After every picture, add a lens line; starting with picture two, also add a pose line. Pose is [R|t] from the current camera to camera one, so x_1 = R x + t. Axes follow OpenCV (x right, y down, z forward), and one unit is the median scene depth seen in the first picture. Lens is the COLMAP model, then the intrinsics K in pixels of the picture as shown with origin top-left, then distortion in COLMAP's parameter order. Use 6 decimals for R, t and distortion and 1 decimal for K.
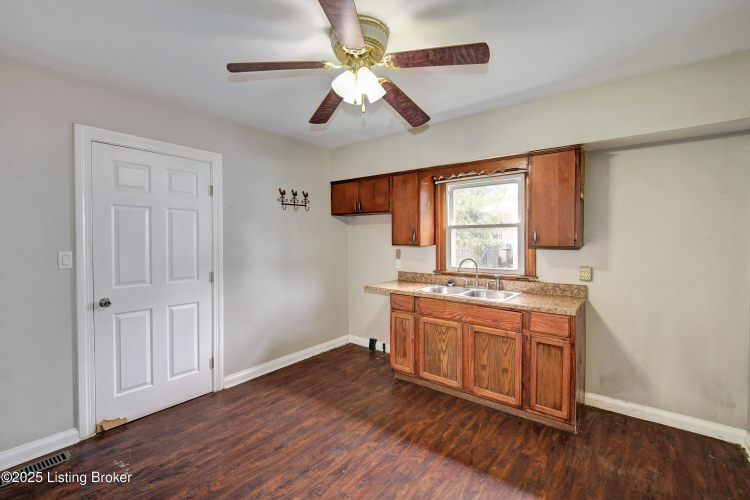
lens RADIAL K [[319.7, 0, 376.8], [0, 319.7, 246.6], [0, 0, 1]] dist [-0.000630, 0.000563]
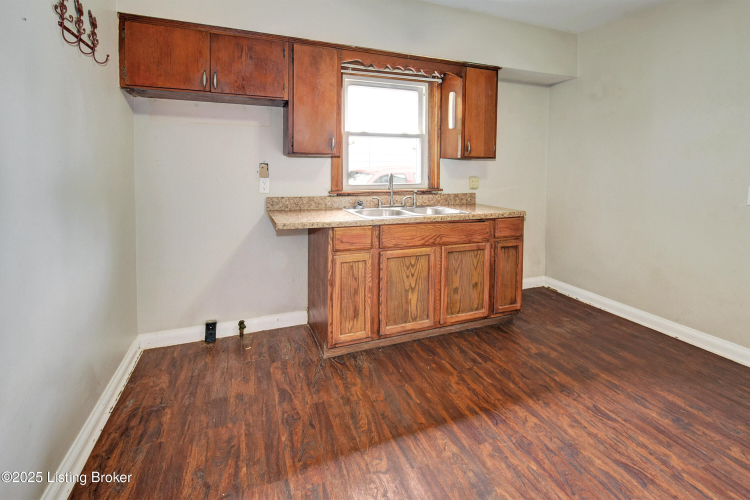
lens RADIAL K [[347.6, 0, 376.1], [0, 347.6, 174.5], [0, 0, 1]] dist [0.004097, -0.001283]
pose [[0.513946, -0.016852, 0.857657, -0.565051], [0.011127, 0.999854, 0.012978, 0.035348], [-0.857751, 0.002873, 0.514058, 0.637899]]
